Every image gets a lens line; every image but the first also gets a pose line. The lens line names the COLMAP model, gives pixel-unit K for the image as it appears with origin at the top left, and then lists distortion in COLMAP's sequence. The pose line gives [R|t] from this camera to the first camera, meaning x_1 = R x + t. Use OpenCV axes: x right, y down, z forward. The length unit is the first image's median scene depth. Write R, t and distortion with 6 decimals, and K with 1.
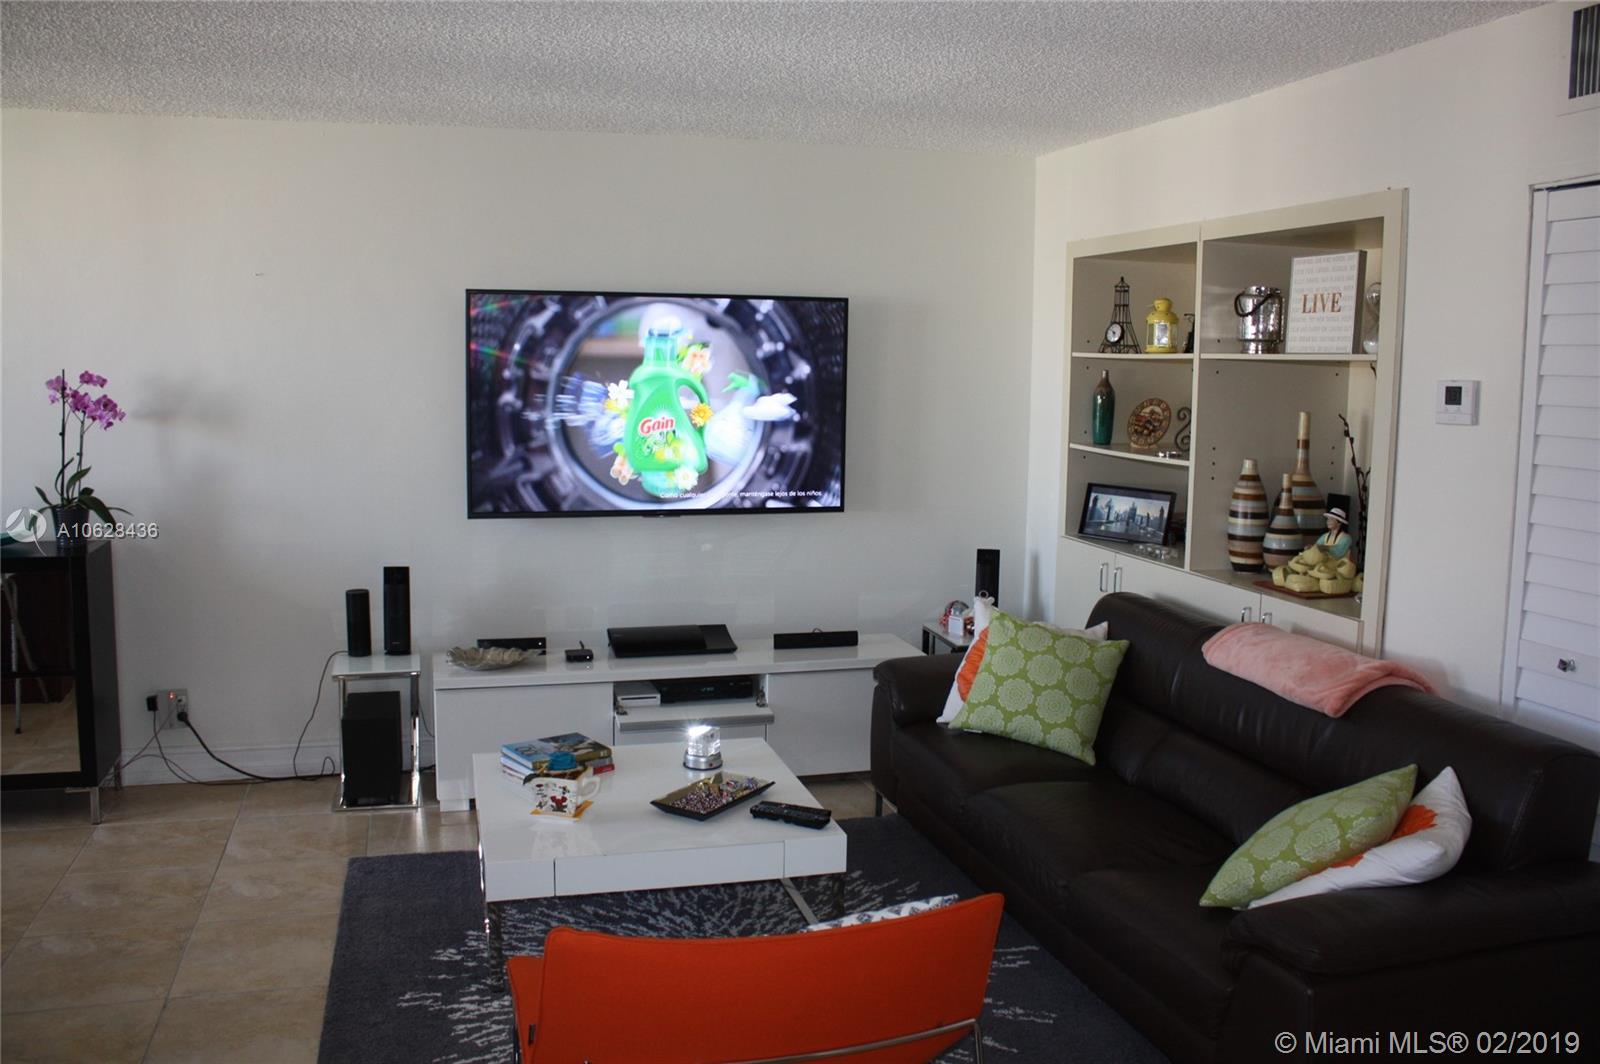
lens RADIAL K [[1334.9, 0, 804.7], [0, 1334.9, 526.2], [0, 0, 1]] dist [-0.166743, 0.140792]
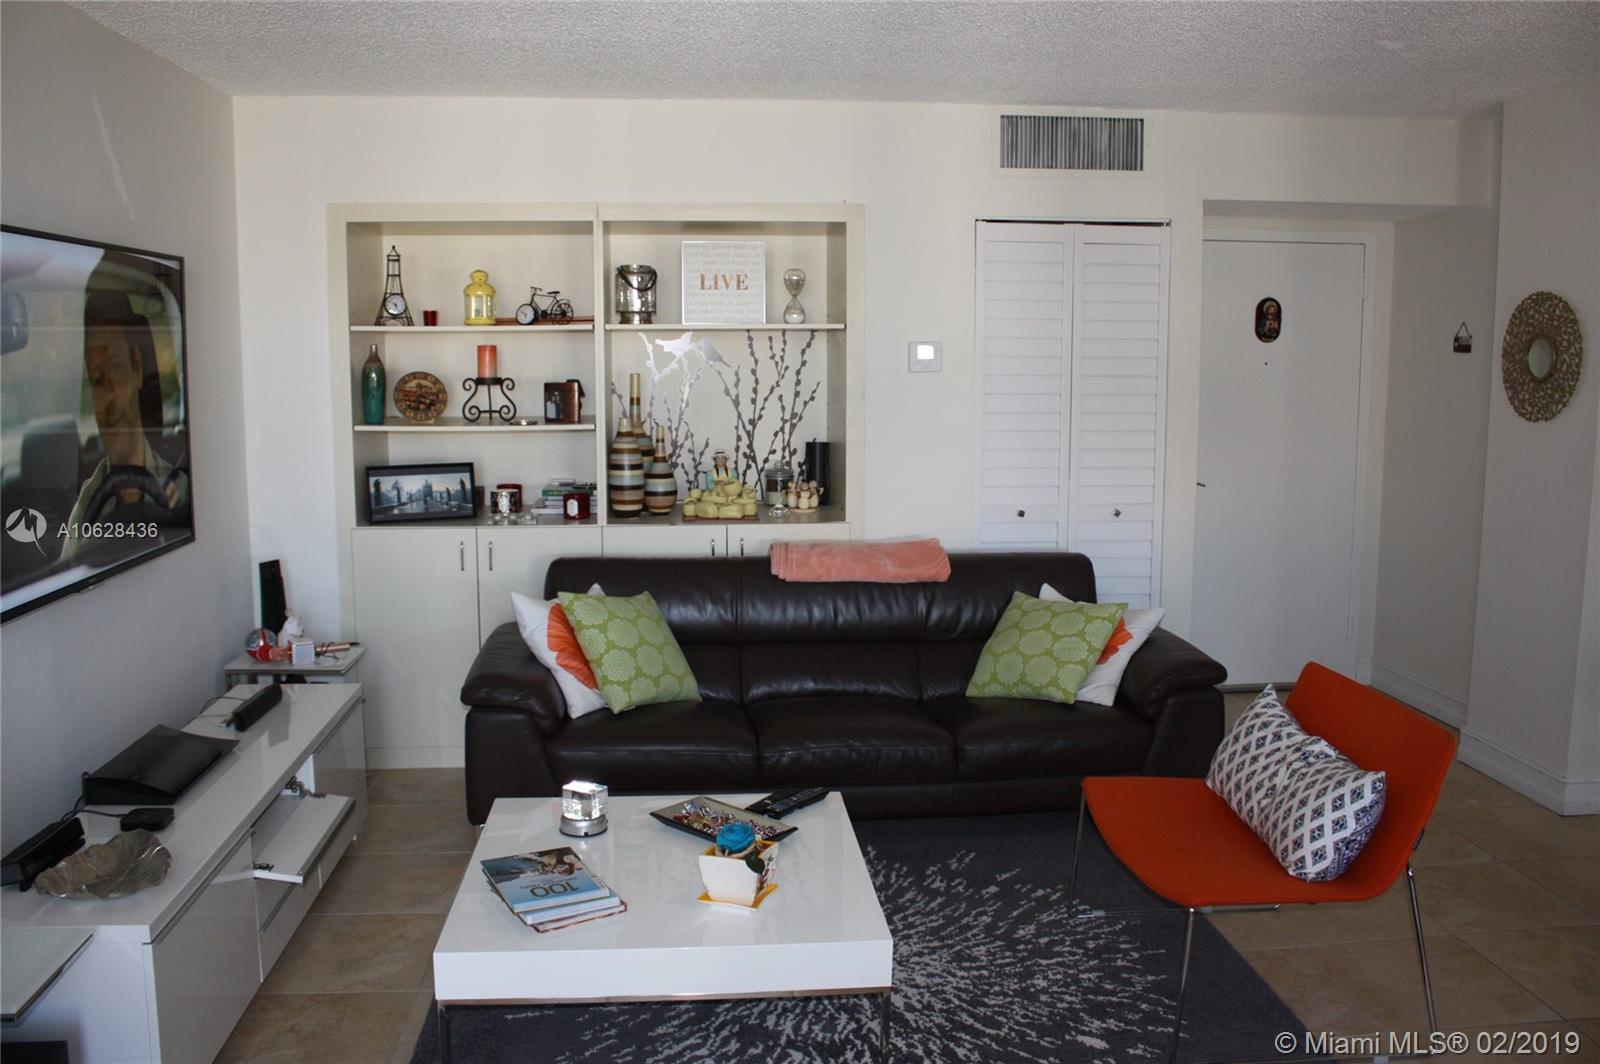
lens RADIAL K [[1334.9, 0, 797.9], [0, 1334.9, 519.4], [0, 0, 1]] dist [-0.166743, 0.140792]
pose [[0.182806, -0.143883, 0.972564, -0.775360], [0.123467, 0.984761, 0.122480, -0.088634], [-0.975366, 0.097690, 0.197785, 0.651580]]
